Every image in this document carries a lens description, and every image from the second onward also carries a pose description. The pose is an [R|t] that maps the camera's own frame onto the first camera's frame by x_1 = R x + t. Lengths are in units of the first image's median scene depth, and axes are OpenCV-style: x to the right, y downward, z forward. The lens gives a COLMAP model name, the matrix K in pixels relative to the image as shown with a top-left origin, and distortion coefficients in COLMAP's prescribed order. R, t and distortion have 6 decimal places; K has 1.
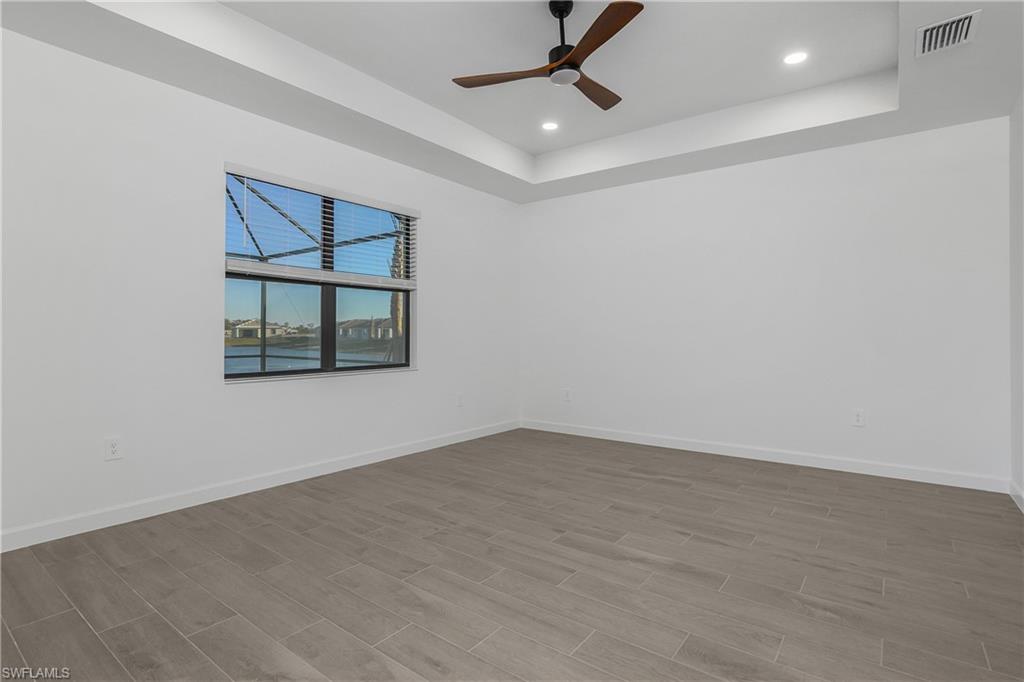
lens RADIAL K [[506.6, 0, 504.3], [0, 506.6, 335.2], [0, 0, 1]] dist [-0.014707, 0.001287]
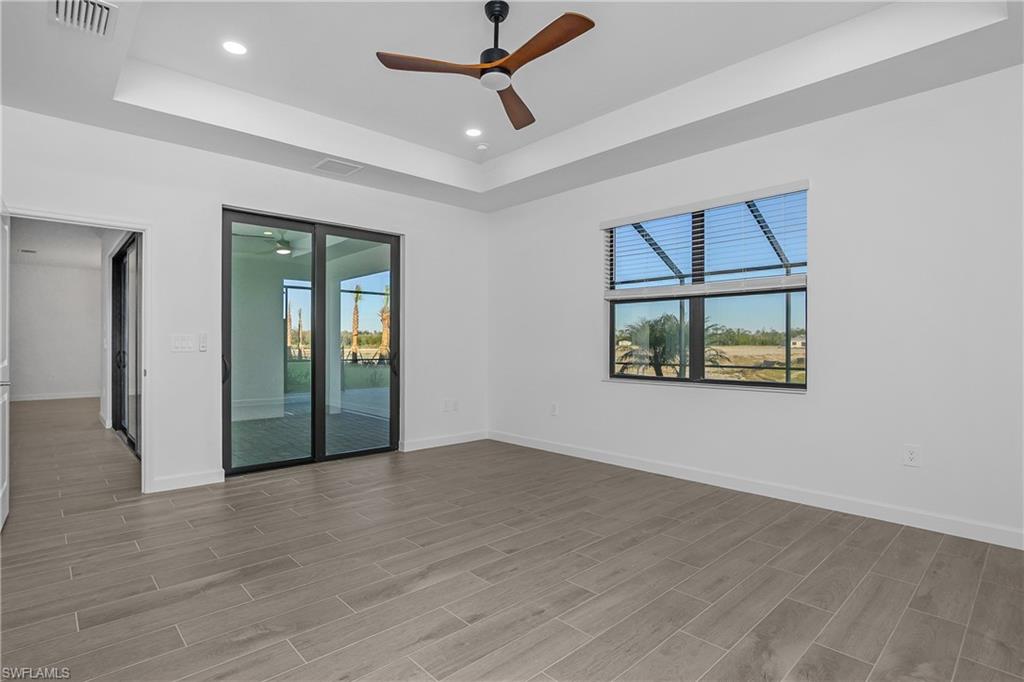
lens RADIAL K [[512.4, 0, 512.0], [0, 512.4, 341.0], [0, 0, 1]] dist [-0.046785, 0.000254]
pose [[-0.159507, -0.012170, -0.987122, 0.968527], [-0.012457, 0.999869, -0.010314, 0.005899], [0.987118, 0.010651, -0.159638, 1.065510]]
